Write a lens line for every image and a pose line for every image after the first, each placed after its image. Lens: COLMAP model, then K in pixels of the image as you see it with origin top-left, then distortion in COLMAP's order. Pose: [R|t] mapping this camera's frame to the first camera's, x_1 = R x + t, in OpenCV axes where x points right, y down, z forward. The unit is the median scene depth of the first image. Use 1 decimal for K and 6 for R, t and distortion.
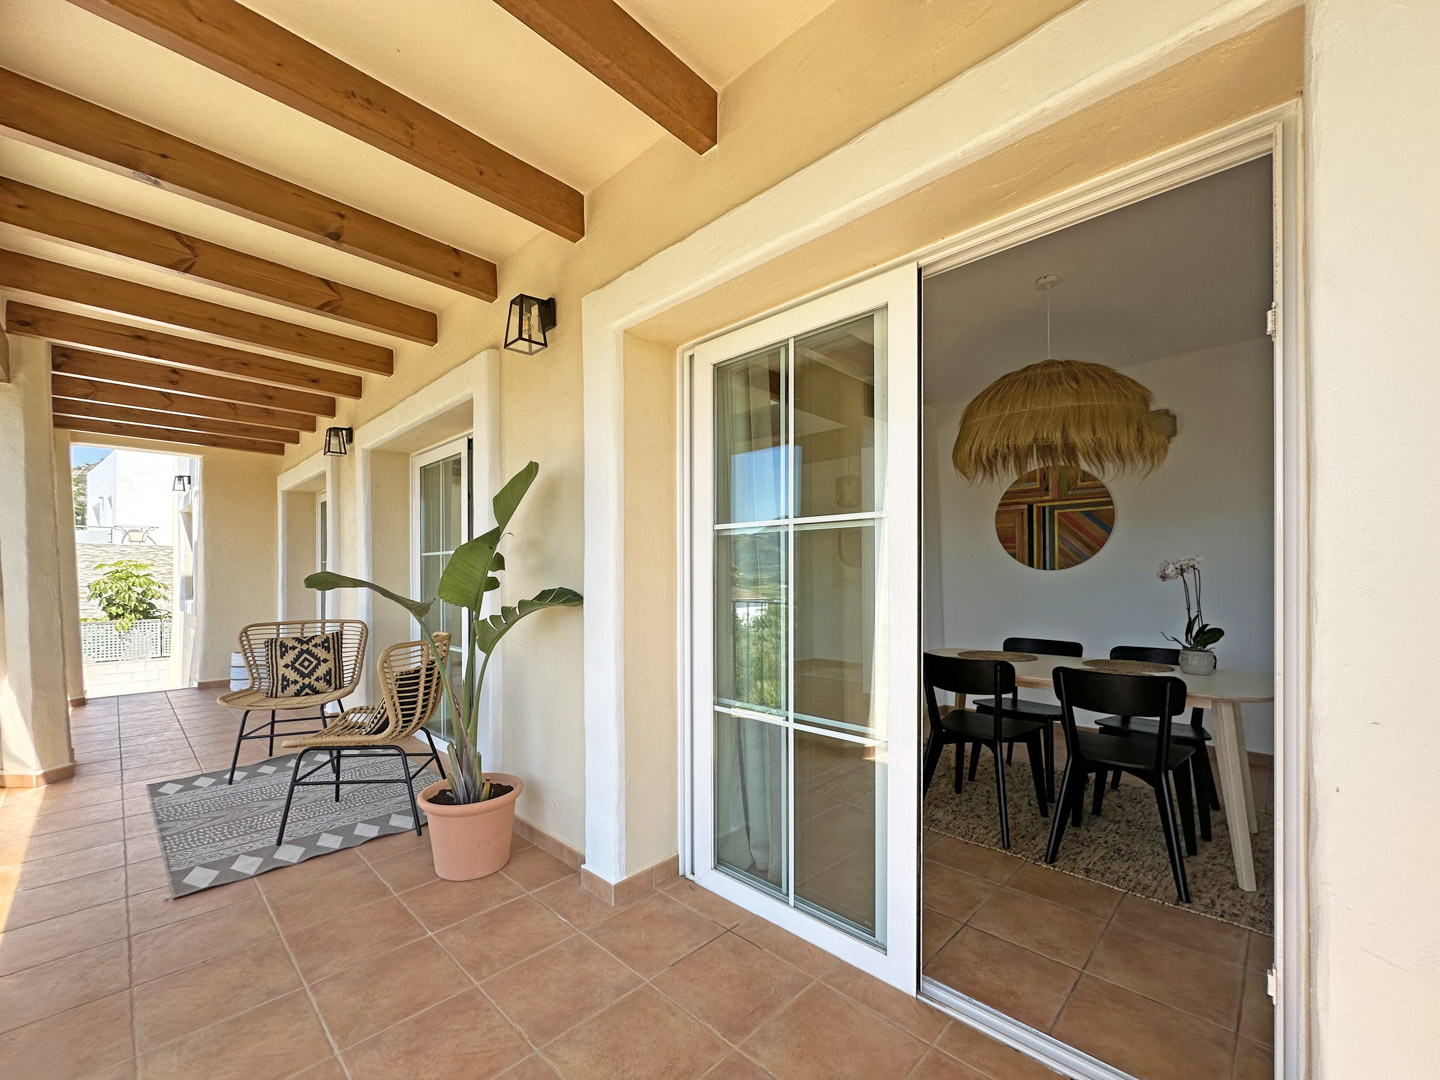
lens RADIAL K [[586.8, 0, 705.8], [0, 586.8, 577.8], [0, 0, 1]] dist [-0.005636, 0.000869]
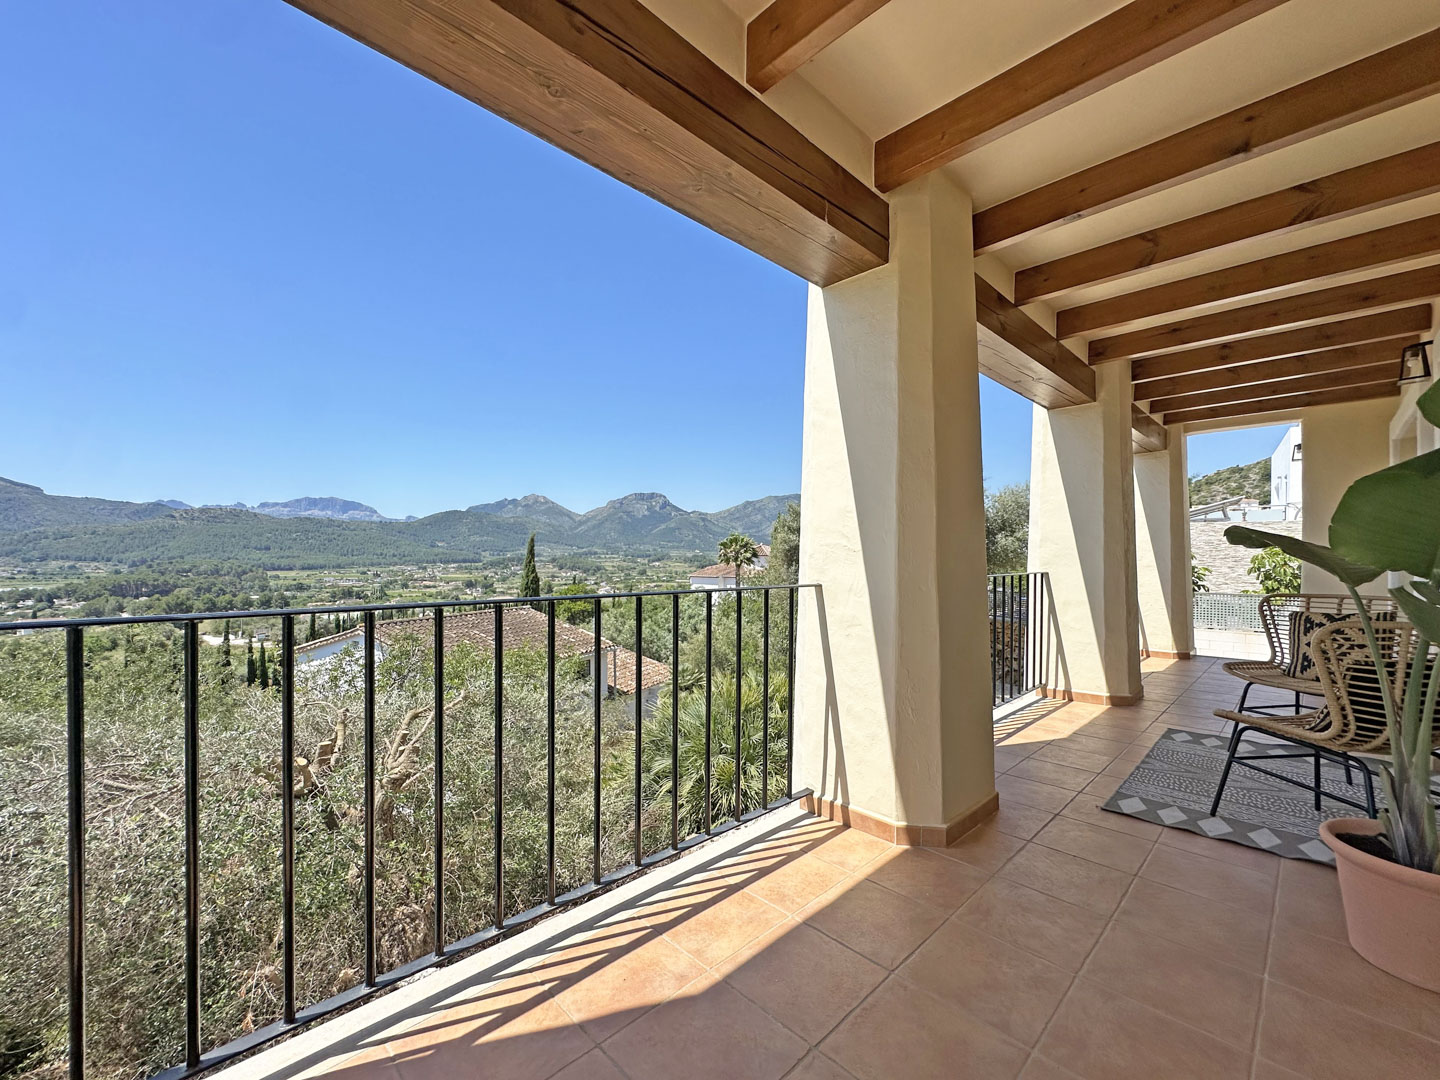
lens RADIAL K [[586.8, 0, 717.6], [0, 586.8, 565.3], [0, 0, 1]] dist [-0.005636, 0.000869]
pose [[-0.024425, 0.019502, -0.999511, 0.196540], [-0.004270, 0.999799, 0.019612, 0.022802], [0.999693, 0.004747, -0.024337, 0.163473]]
